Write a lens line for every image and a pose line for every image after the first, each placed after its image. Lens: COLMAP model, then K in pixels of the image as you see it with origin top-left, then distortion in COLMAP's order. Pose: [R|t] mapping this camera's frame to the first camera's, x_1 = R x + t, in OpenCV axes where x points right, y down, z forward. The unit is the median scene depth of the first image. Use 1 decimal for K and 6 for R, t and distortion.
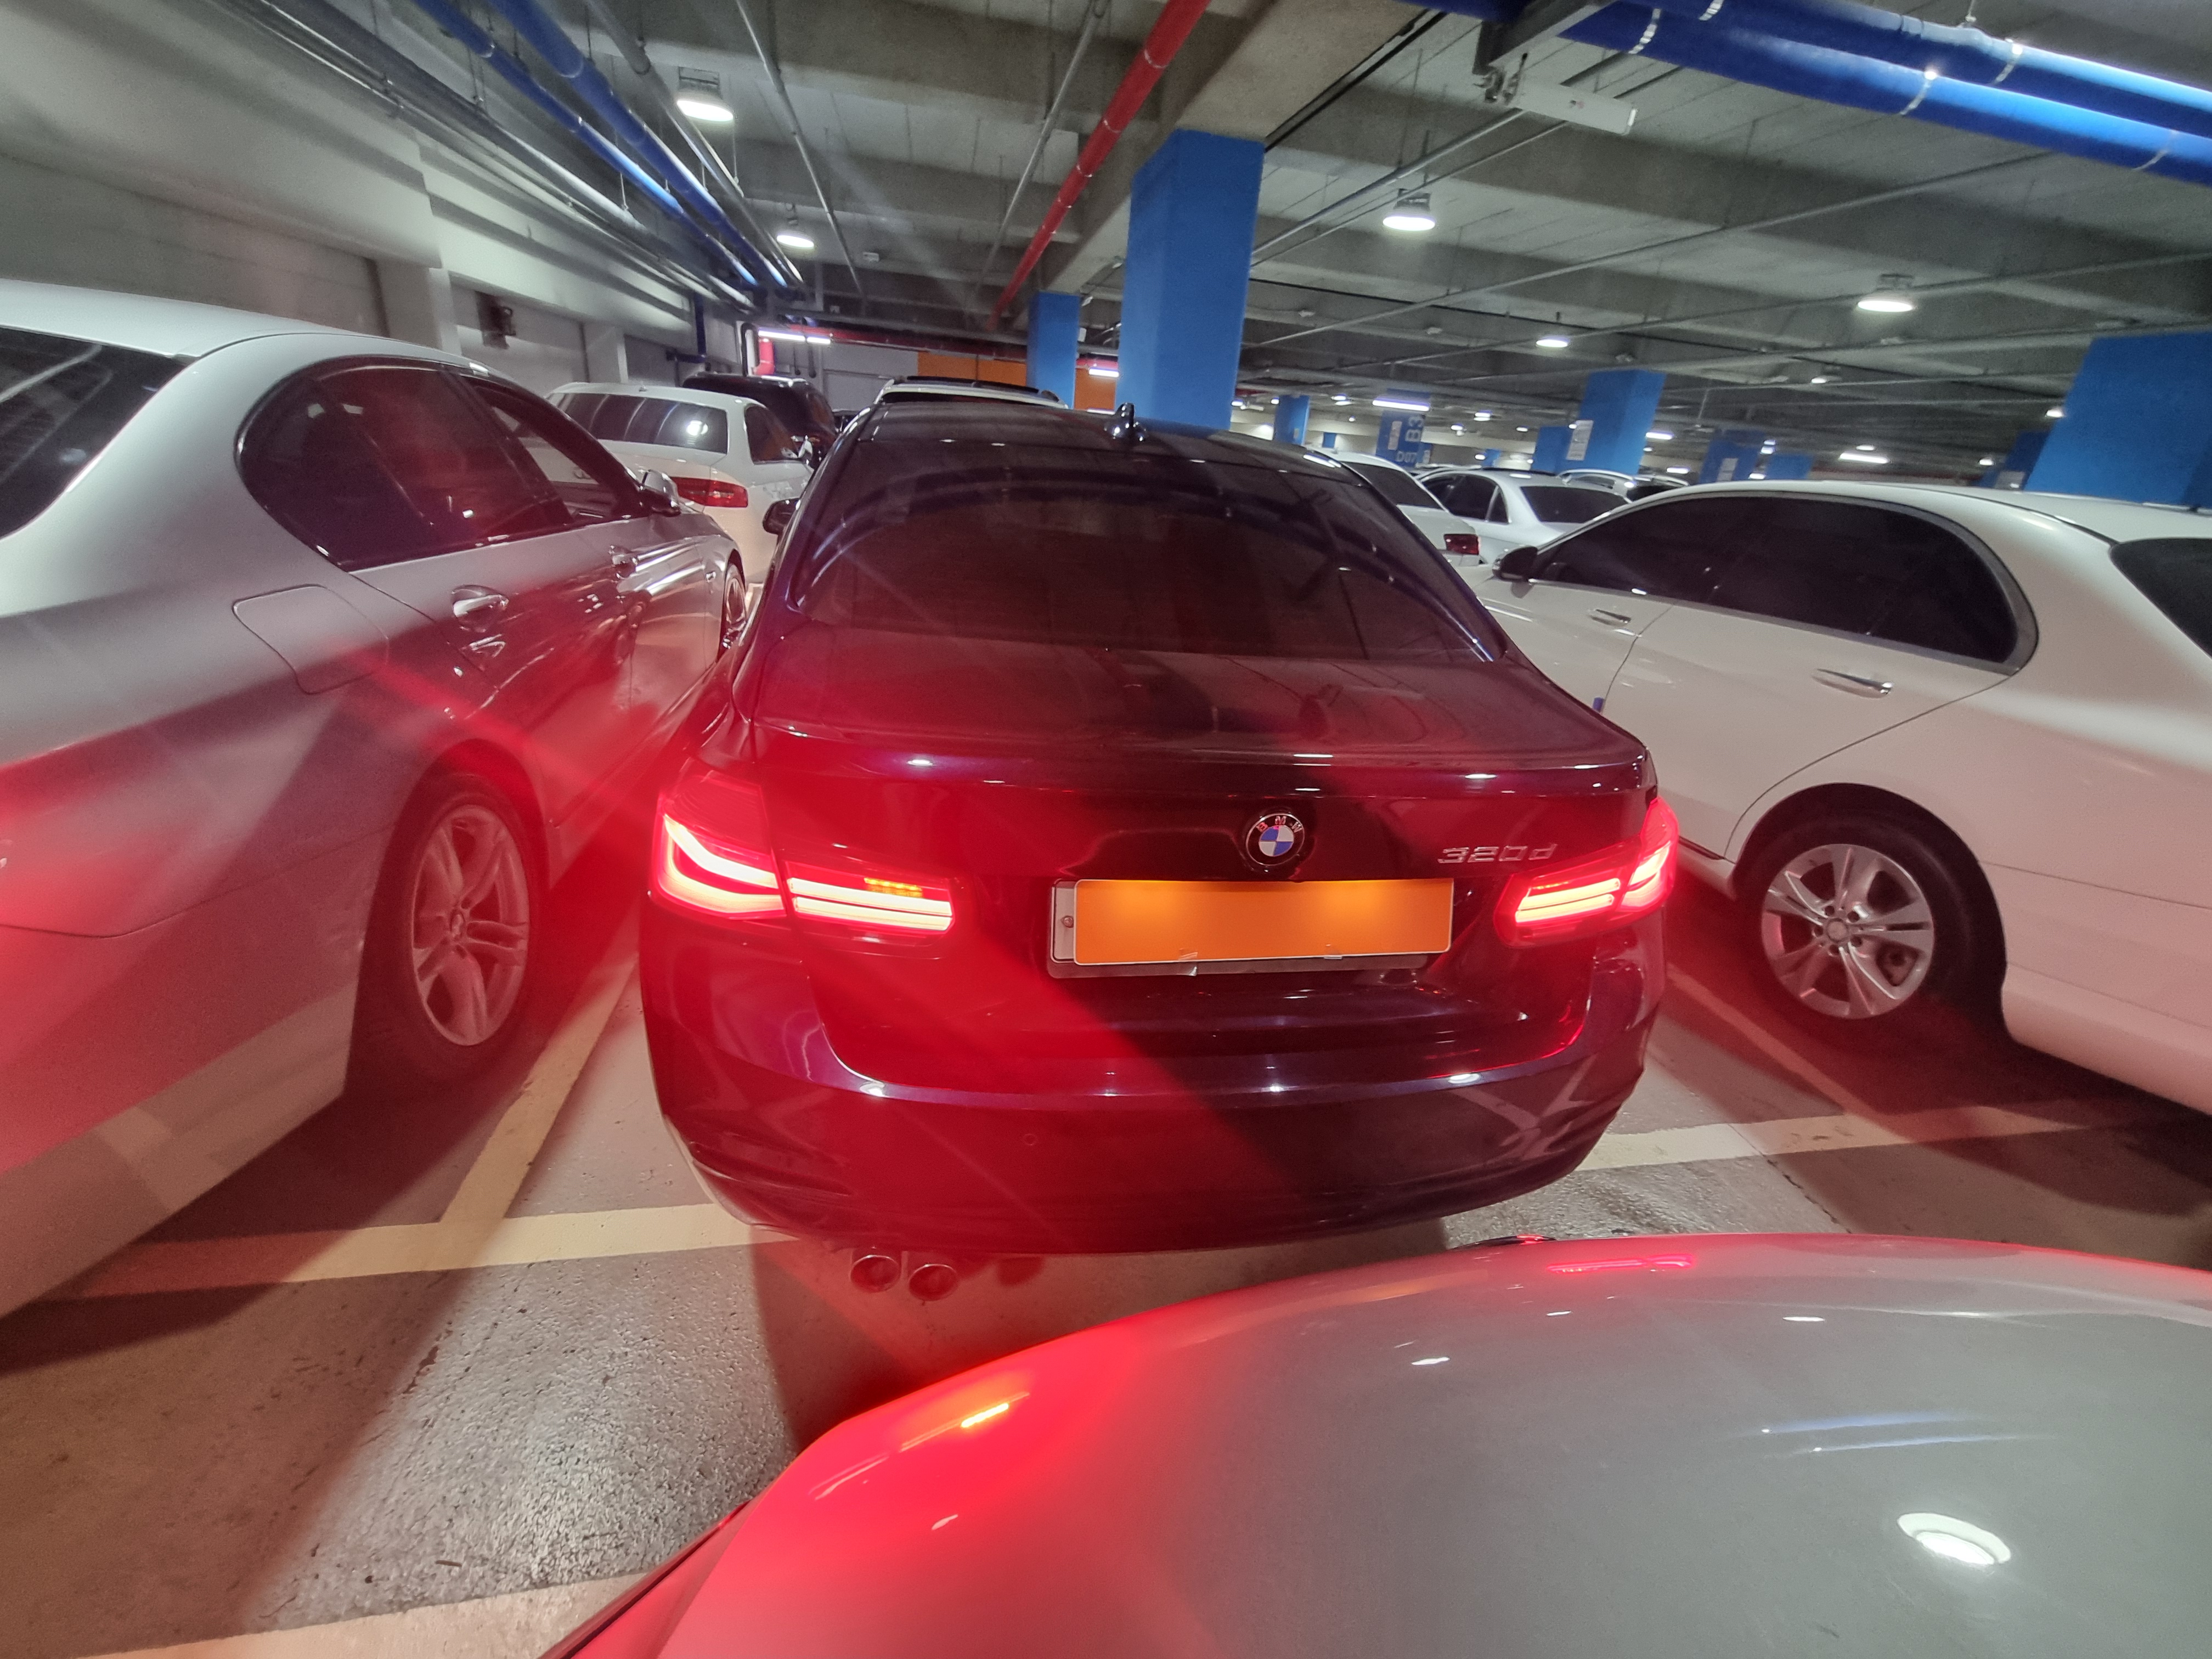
lens RADIAL K [[907.3, 0, 1106.0], [0, 907.3, 829.5], [0, 0, 1]] dist [0.002970, -0.003880]
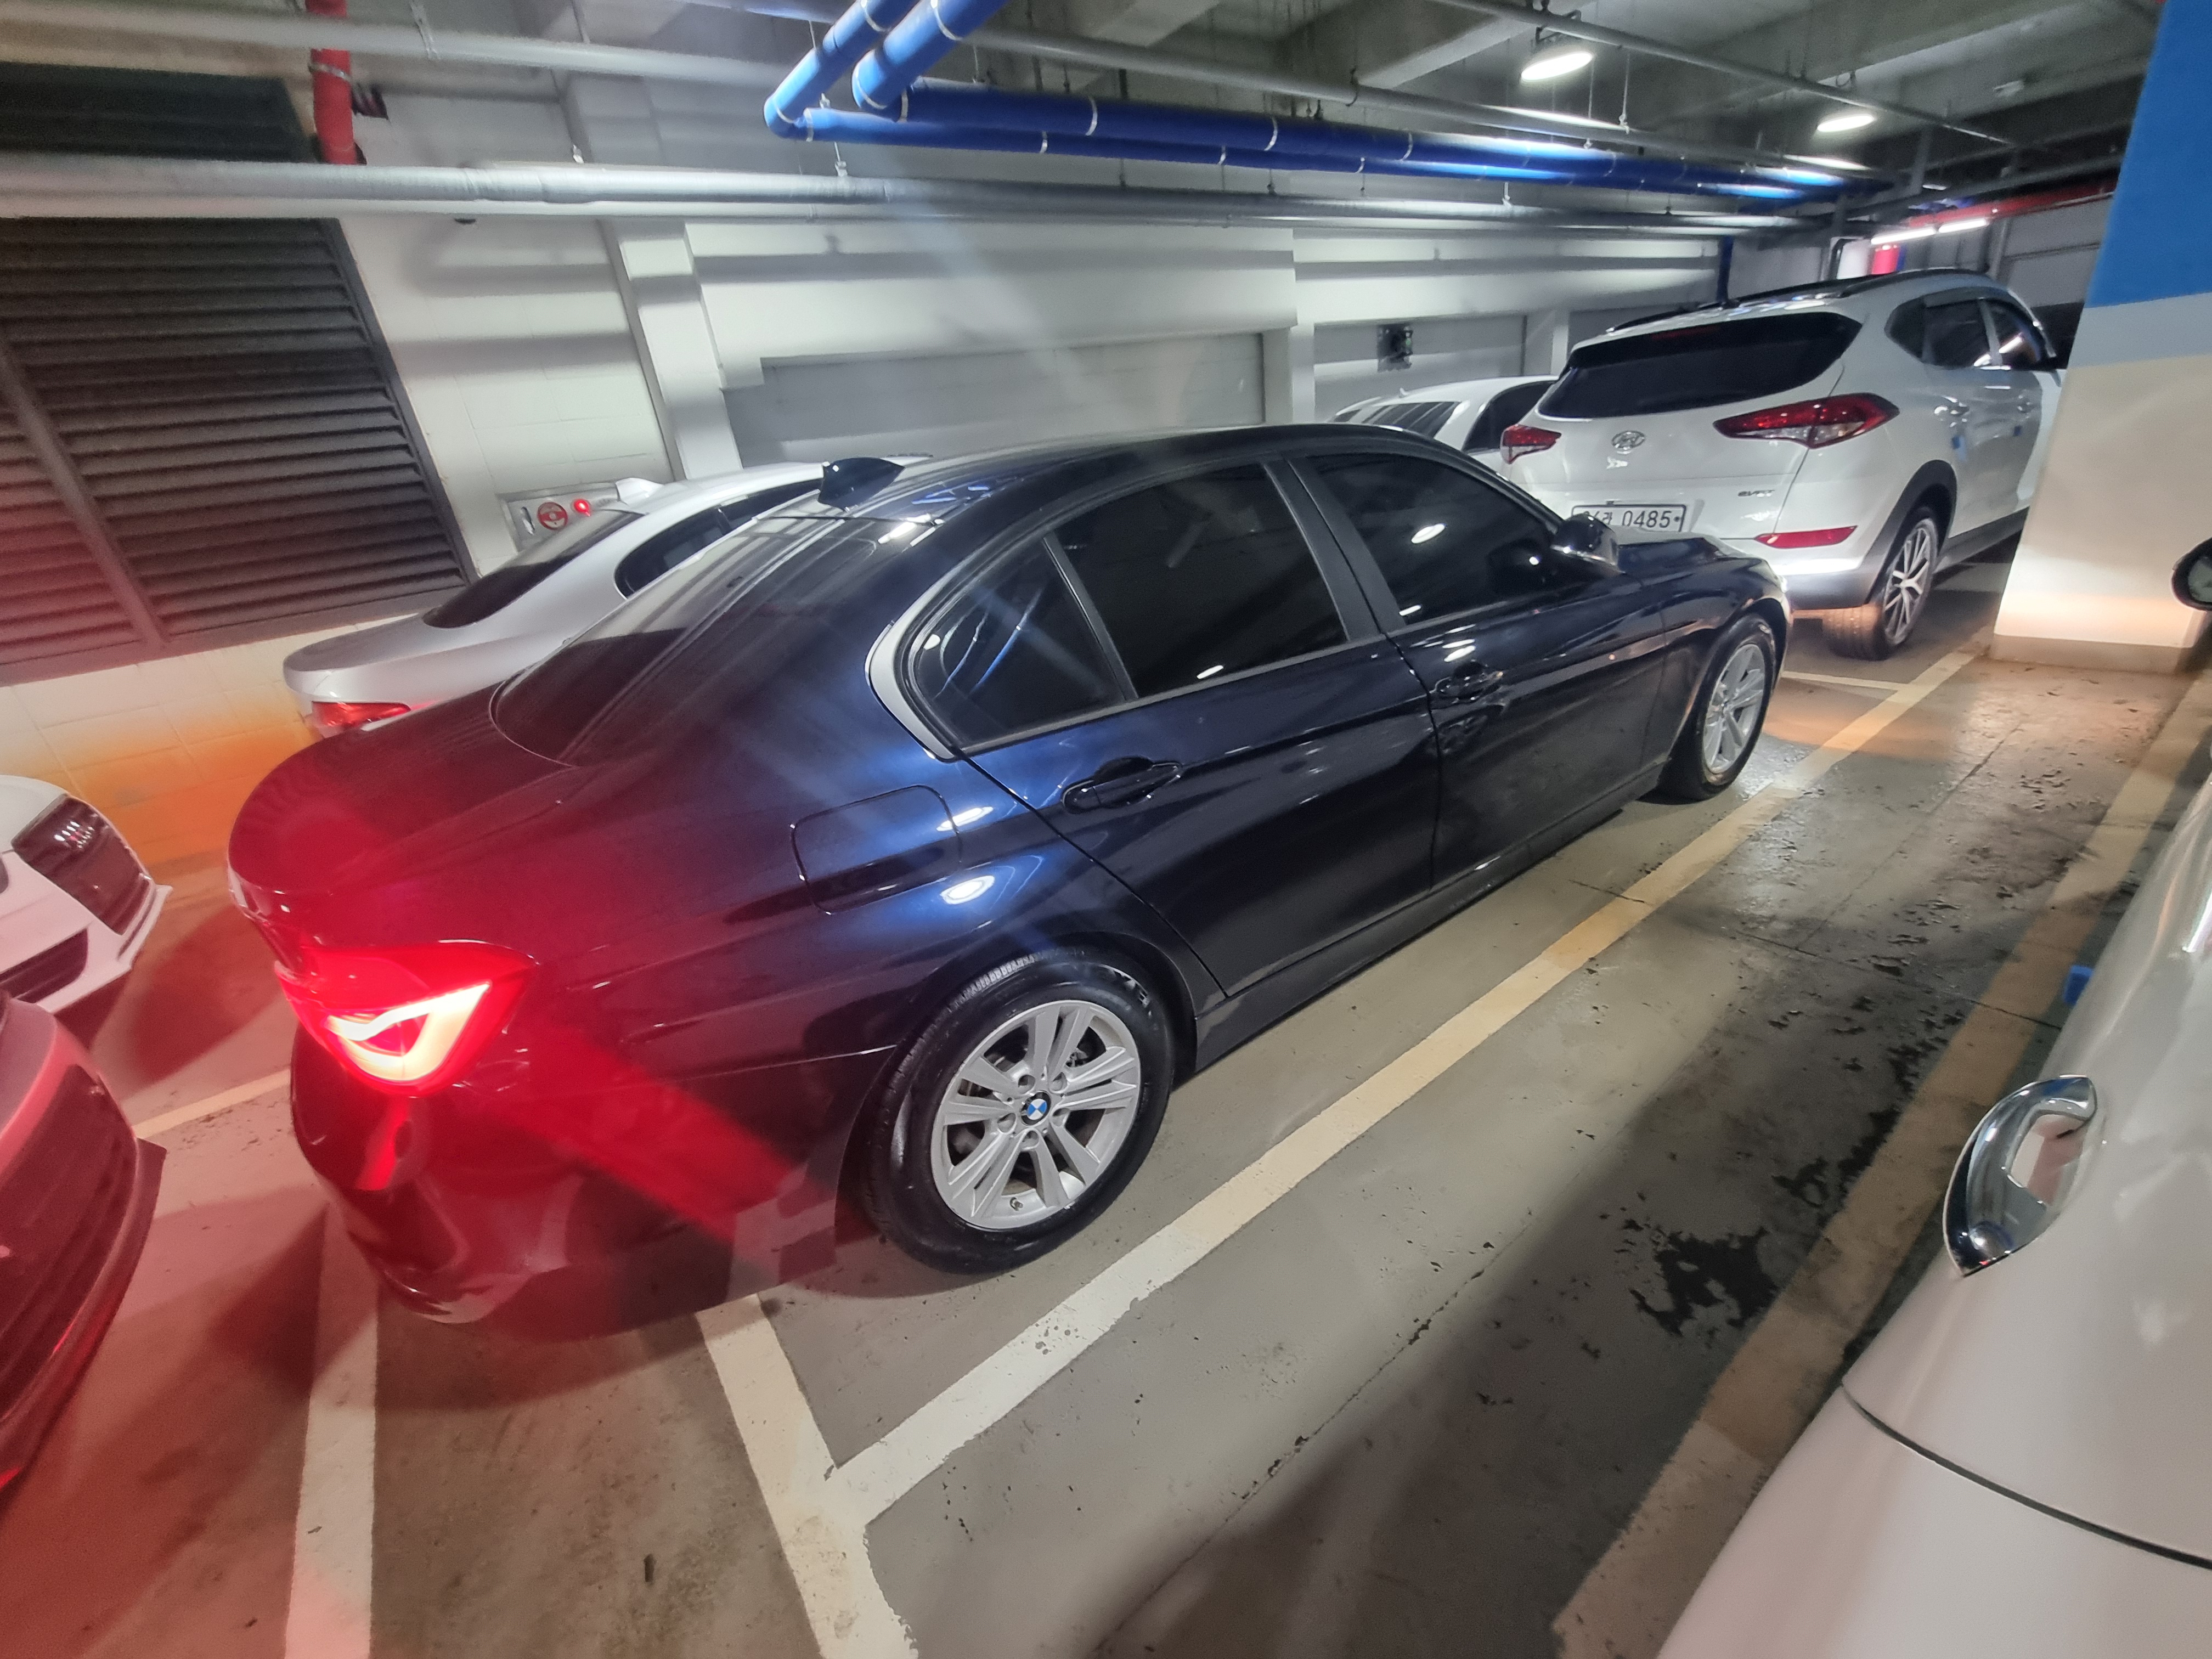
lens RADIAL K [[899.1, 0, 1112.4], [0, 899.1, 830.7], [0, 0, 1]] dist [-0.000508, -0.000633]
pose [[0.441204, 0.232796, -0.866686, 0.517825], [-0.203166, 0.966604, 0.156208, -0.140745], [0.874107, 0.107162, 0.473765, 0.400214]]
